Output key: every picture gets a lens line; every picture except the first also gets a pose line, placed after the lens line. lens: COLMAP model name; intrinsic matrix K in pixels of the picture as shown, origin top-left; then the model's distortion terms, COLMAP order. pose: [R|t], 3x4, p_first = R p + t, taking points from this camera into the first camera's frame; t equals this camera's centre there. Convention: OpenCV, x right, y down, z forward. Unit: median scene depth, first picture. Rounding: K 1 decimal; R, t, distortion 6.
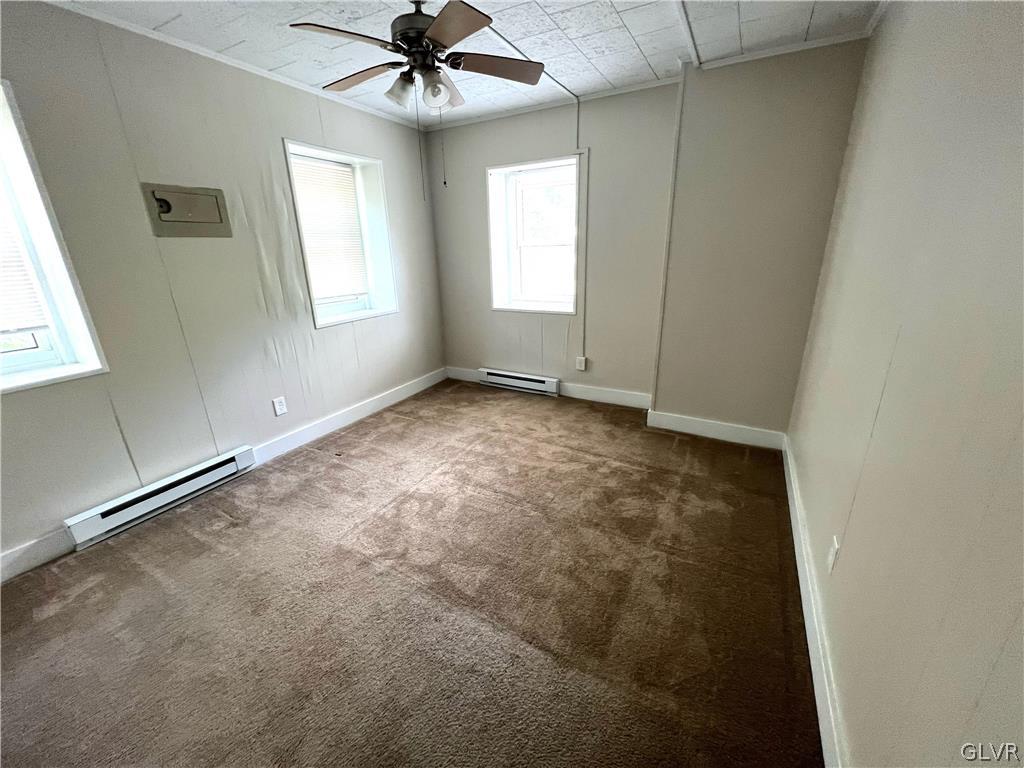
lens RADIAL K [[410.7, 0, 512.5], [0, 410.7, 381.5], [0, 0, 1]] dist [0.001274, -0.000079]
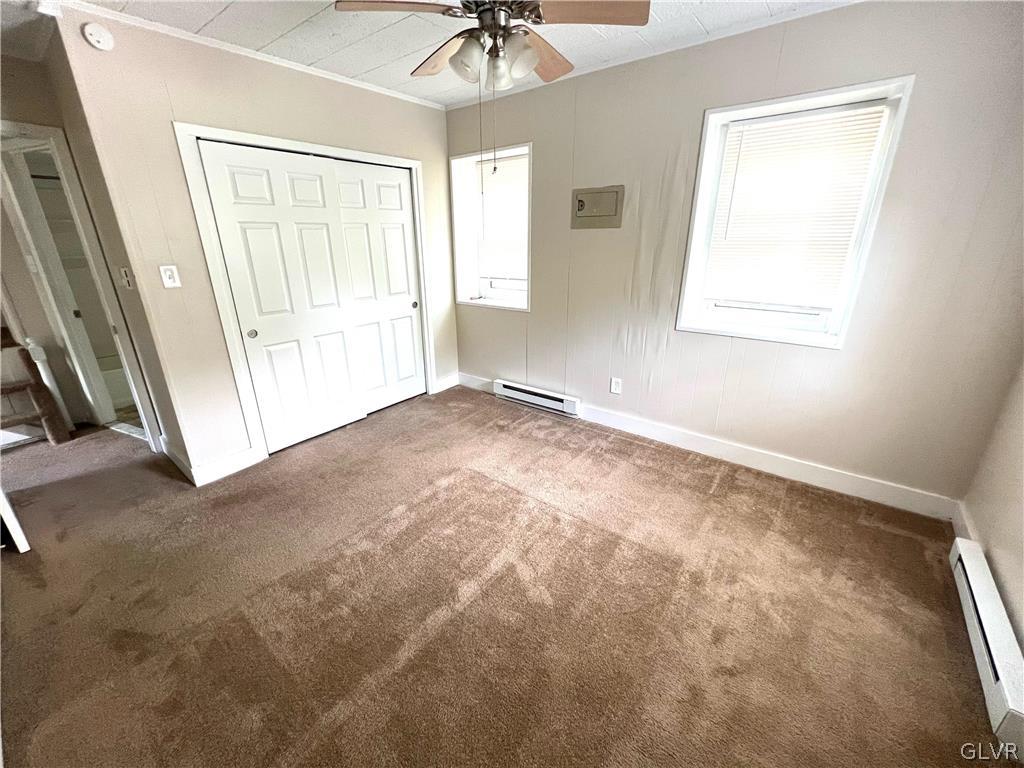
lens RADIAL K [[410.7, 0, 515.6], [0, 410.7, 385.1], [0, 0, 1]] dist [0.001274, -0.000079]
pose [[-0.158568, 0.353403, -0.921934, 0.493652], [-0.302319, 0.871521, 0.386076, -0.293269], [0.939925, 0.339937, -0.031355, 0.827486]]
